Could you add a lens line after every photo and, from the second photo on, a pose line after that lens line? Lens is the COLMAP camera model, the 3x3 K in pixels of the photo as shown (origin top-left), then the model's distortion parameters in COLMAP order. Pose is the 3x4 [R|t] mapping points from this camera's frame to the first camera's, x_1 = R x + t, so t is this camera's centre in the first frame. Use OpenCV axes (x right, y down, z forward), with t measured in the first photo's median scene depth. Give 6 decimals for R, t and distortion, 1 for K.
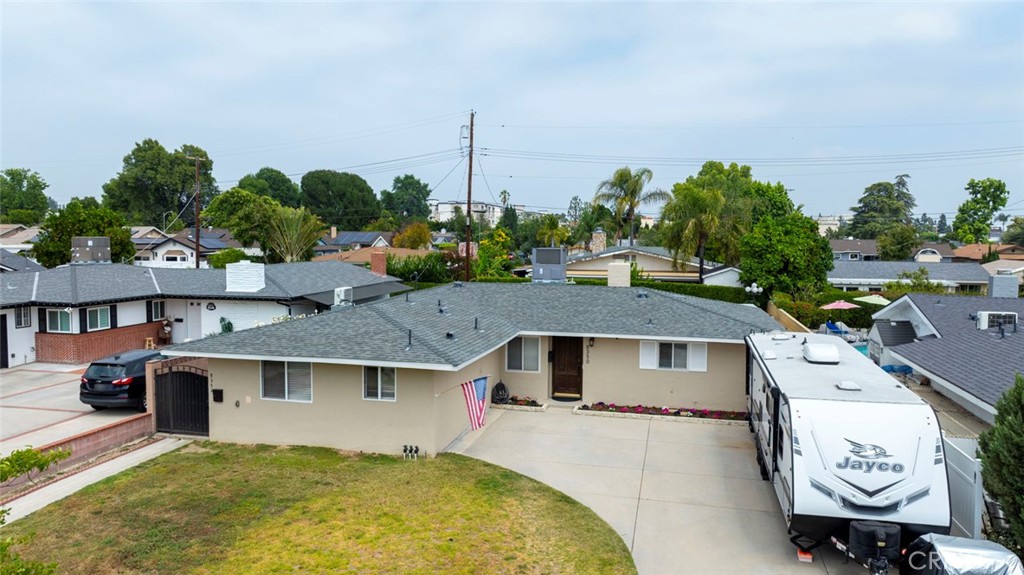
lens RADIAL K [[719.5, 0, 510.1], [0, 719.5, 276.2], [0, 0, 1]] dist [-0.028521, 0.021372]
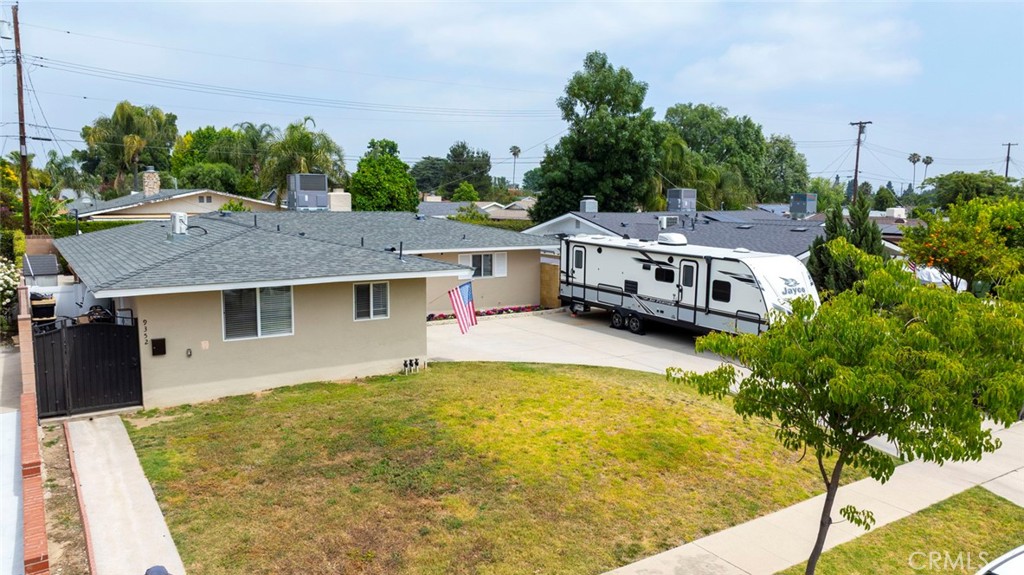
lens RADIAL K [[719.5, 0, 512.1], [0, 719.5, 297.7], [0, 0, 1]] dist [-0.028521, 0.021372]
pose [[0.676463, -0.103746, 0.729133, -0.692458], [0.037810, 0.993615, 0.106300, 0.048696], [-0.735505, -0.044340, 0.676066, 0.217746]]
